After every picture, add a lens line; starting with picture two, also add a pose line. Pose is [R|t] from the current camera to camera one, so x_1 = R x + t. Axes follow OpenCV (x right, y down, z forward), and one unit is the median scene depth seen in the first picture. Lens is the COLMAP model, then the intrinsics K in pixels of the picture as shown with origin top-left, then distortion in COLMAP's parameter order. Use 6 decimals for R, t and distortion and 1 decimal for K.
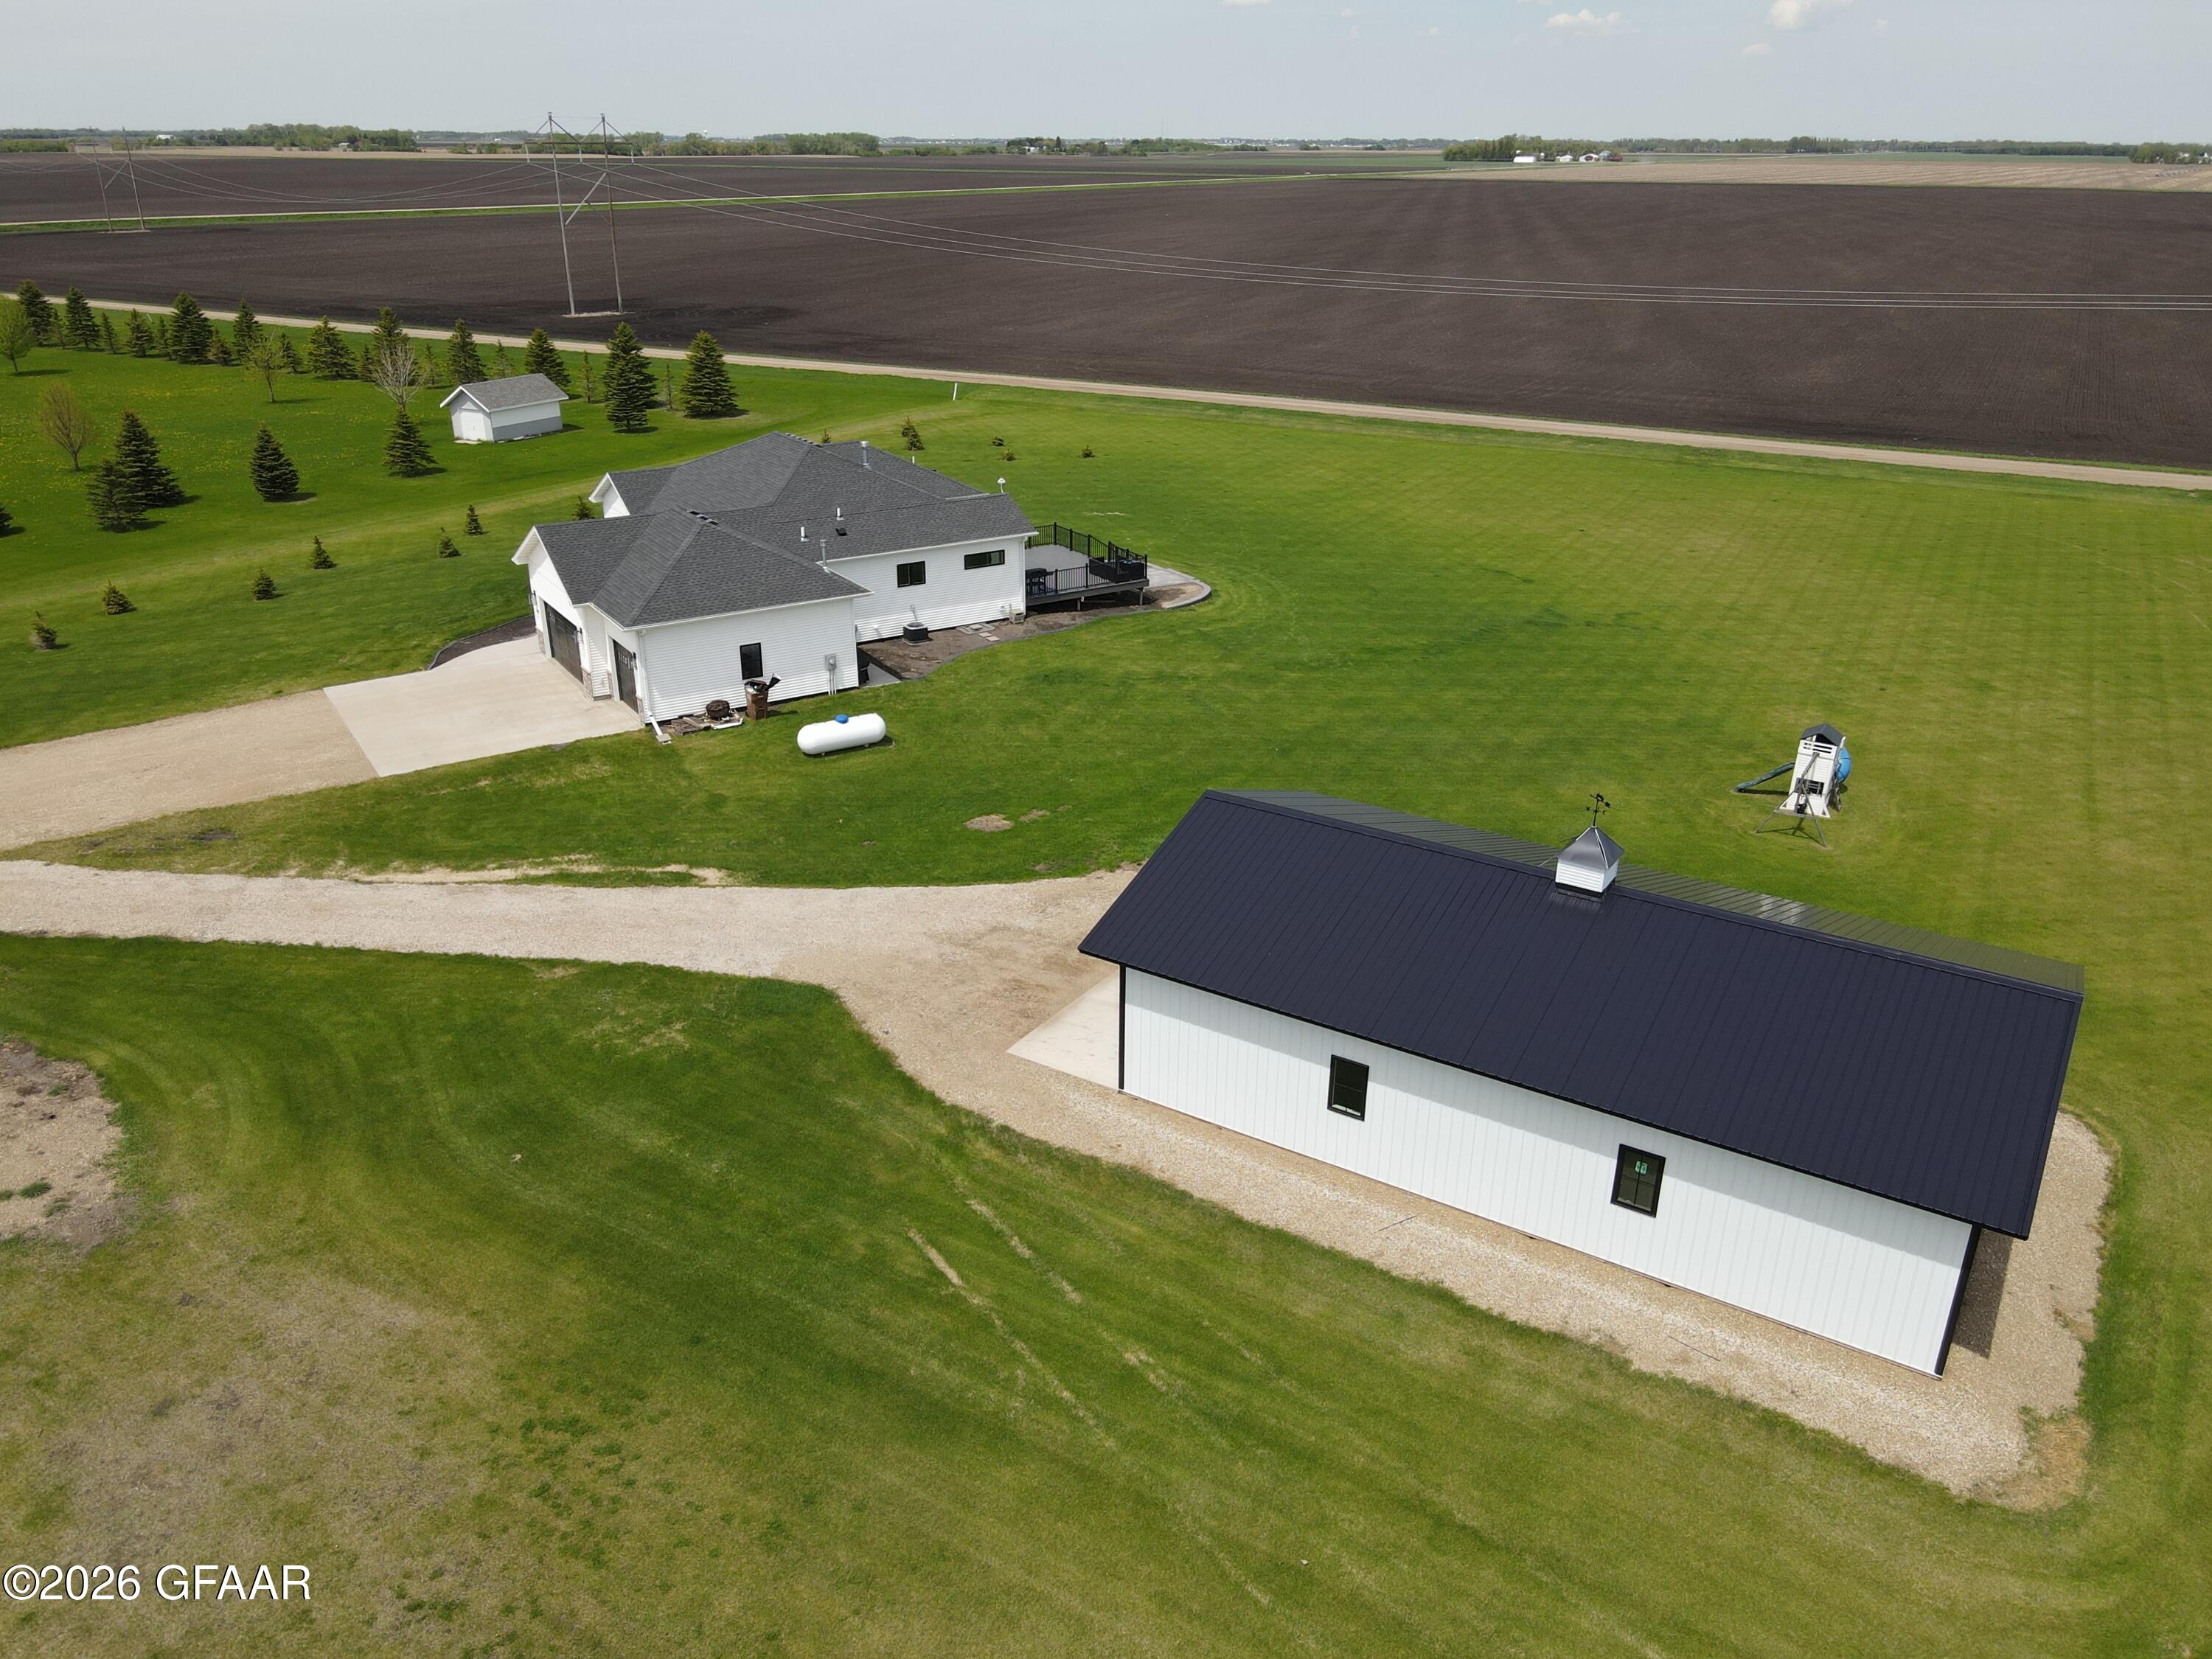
lens RADIAL K [[1643.6, 0, 1101.2], [0, 1643.6, 834.9], [0, 0, 1]] dist [0.002538, 0.029865]
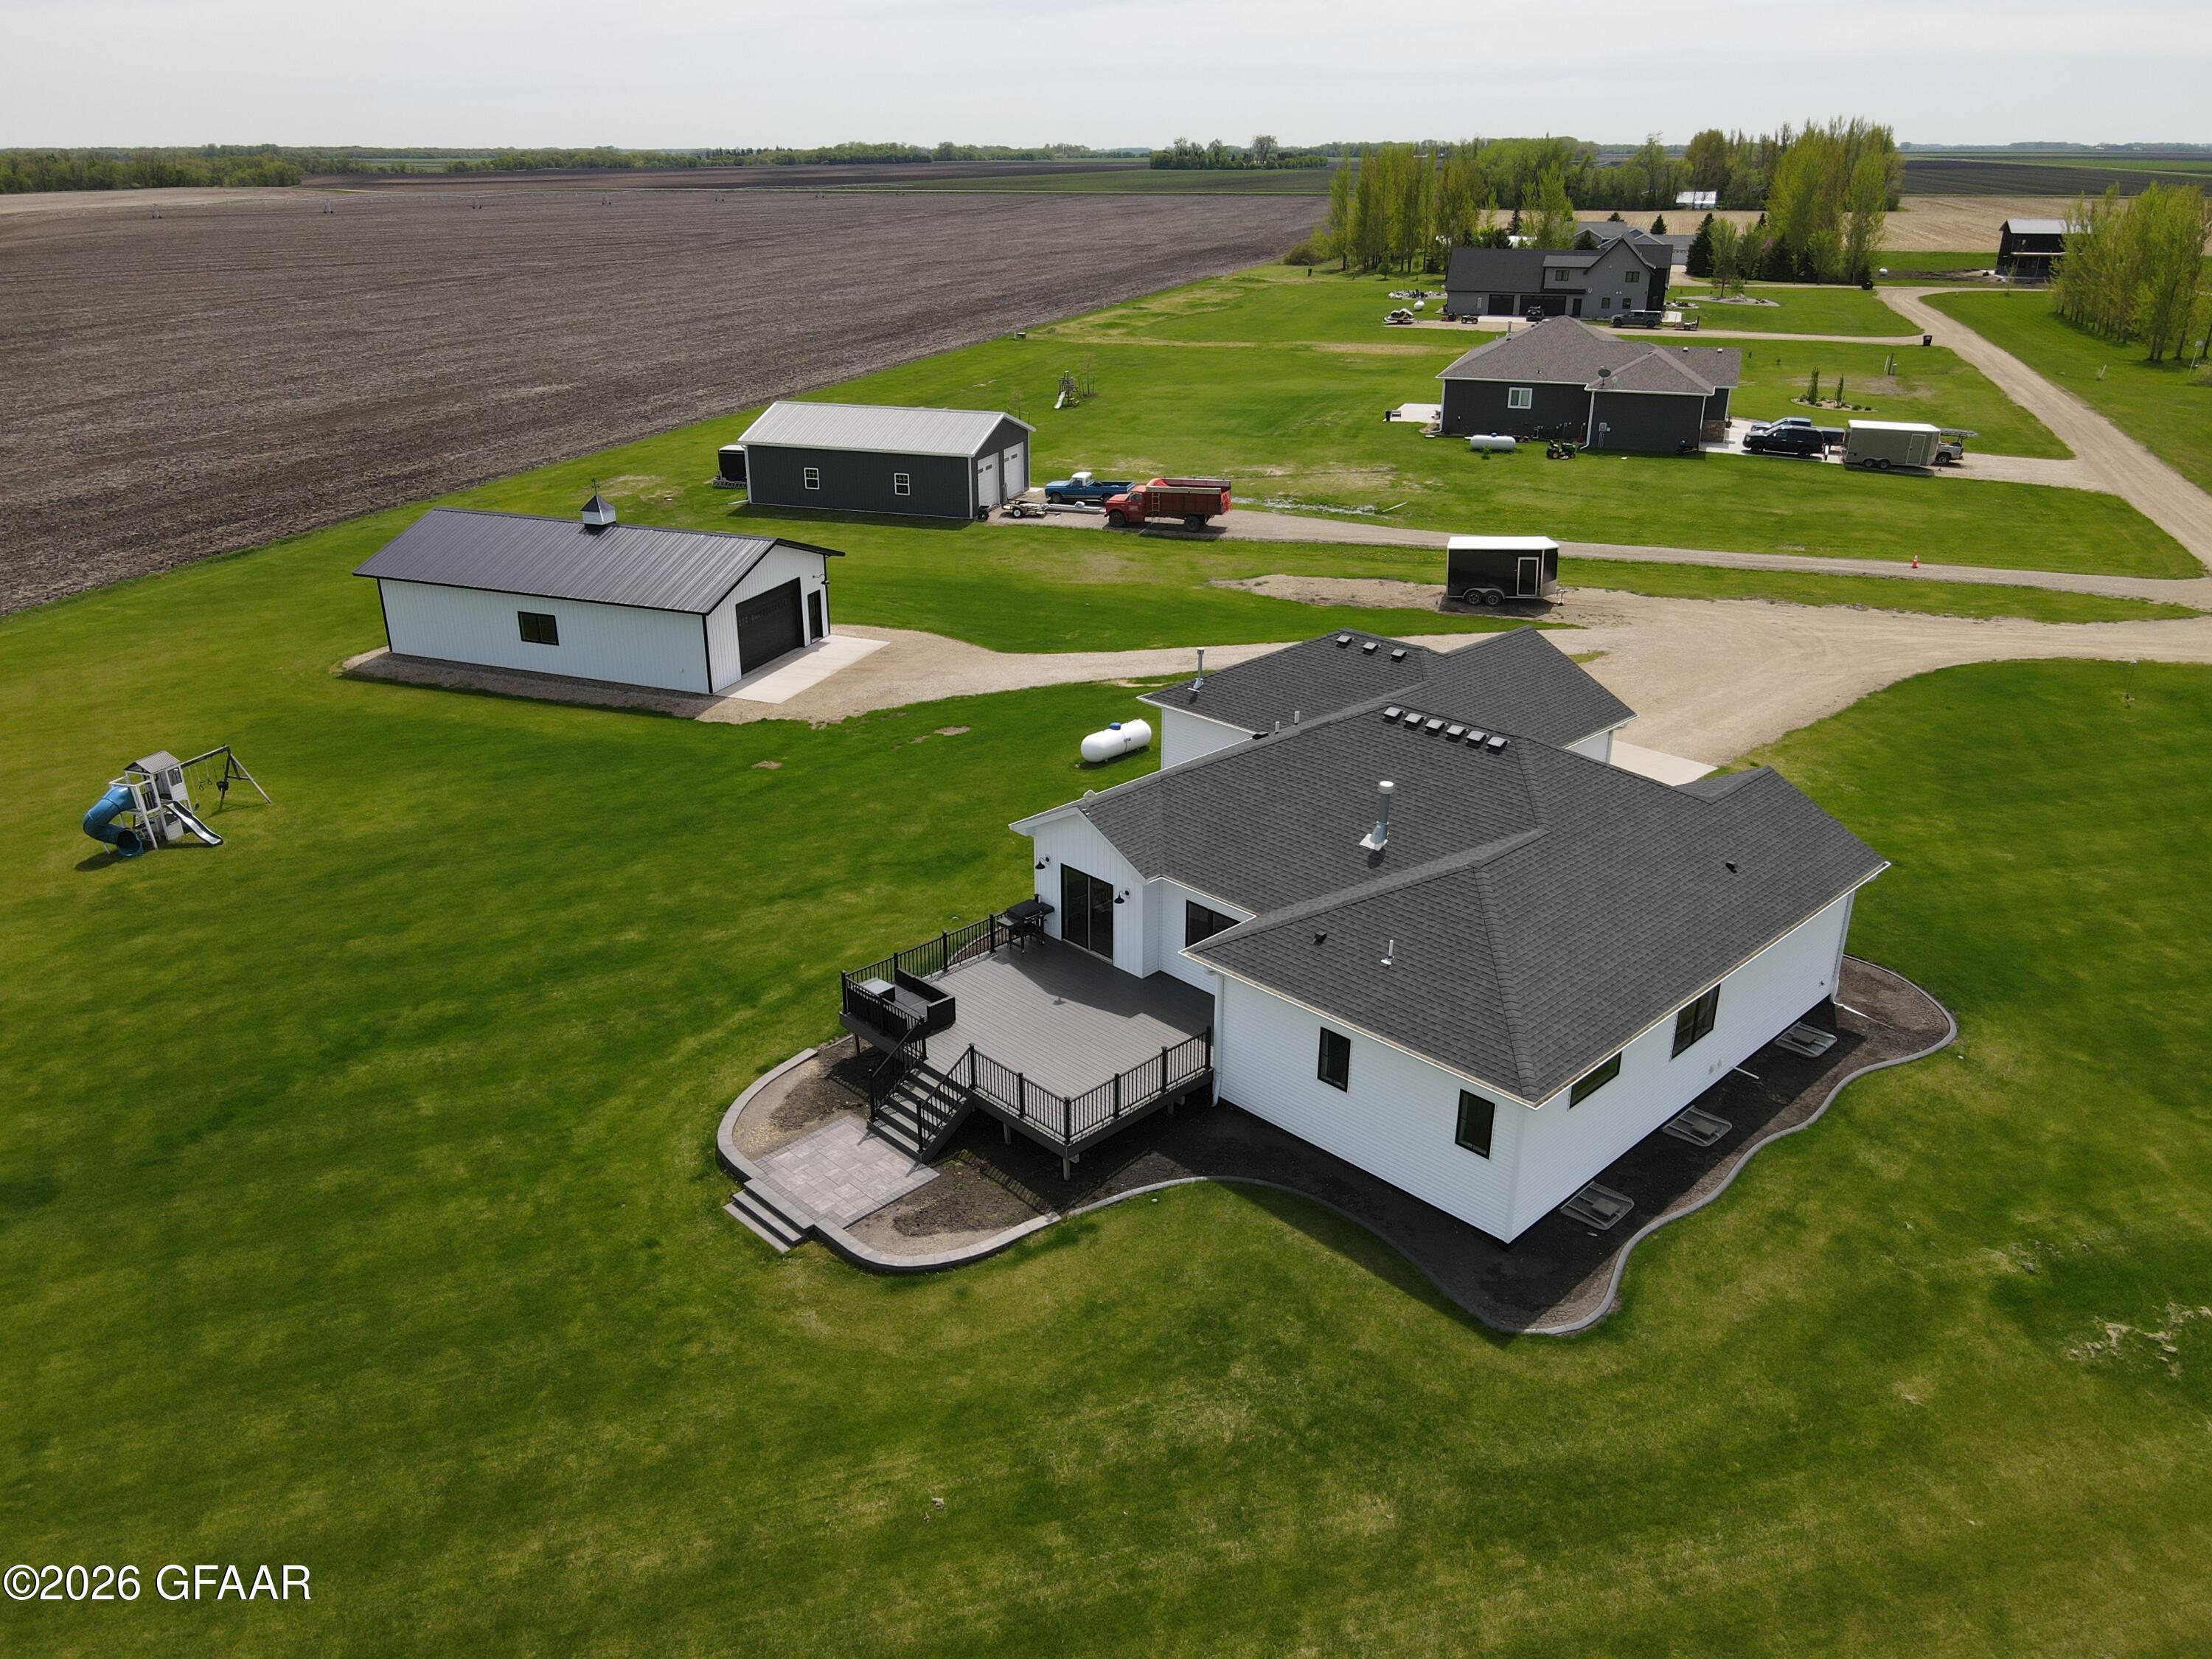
lens RADIAL K [[1633.5, 0, 1106.6], [0, 1633.5, 845.8], [0, 0, 1]] dist [0.001346, 0.015715]
pose [[-0.978149, 0.076057, -0.193492, 0.067616], [-0.088292, 0.690620, 0.717809, -0.903827], [0.188224, 0.719208, -0.668814, 2.057275]]
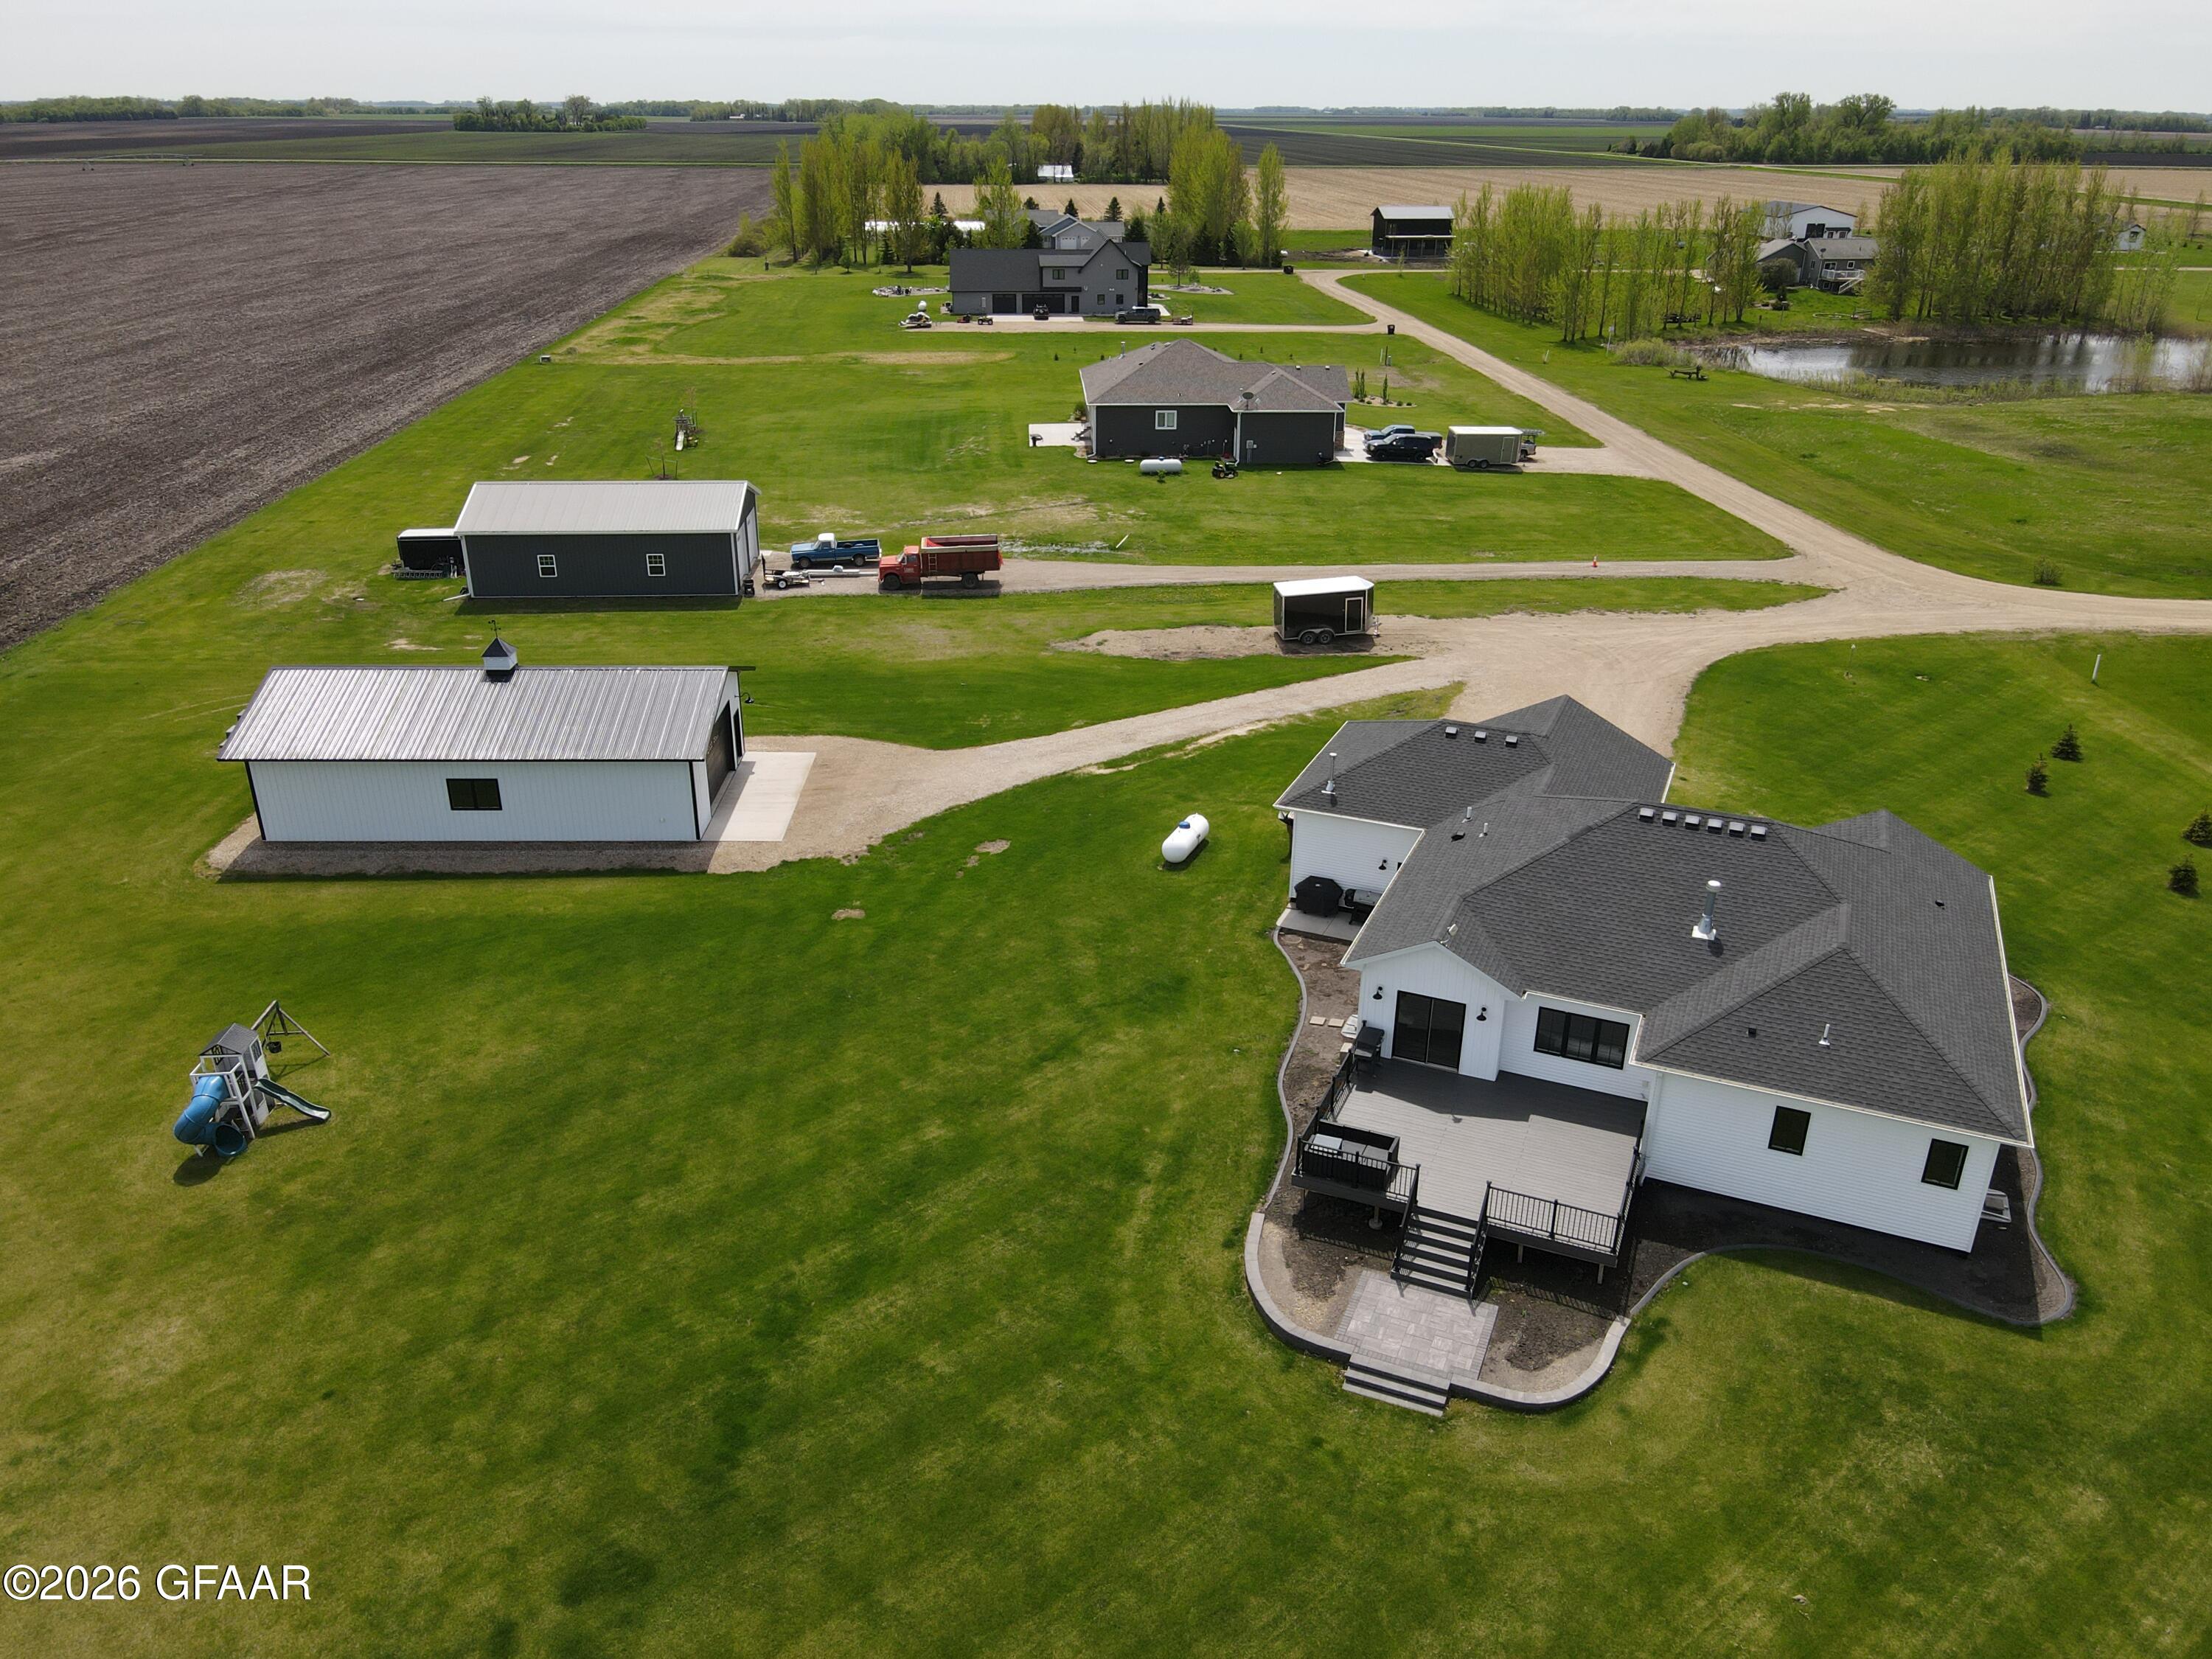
lens RADIAL K [[1633.5, 0, 1106.6], [0, 1633.5, 845.8], [0, 0, 1]] dist [0.001346, 0.015715]
pose [[-0.826041, 0.221154, -0.518408, 0.539653], [-0.235872, 0.699727, 0.674348, -0.927071], [0.511879, 0.679317, -0.525839, 1.828771]]
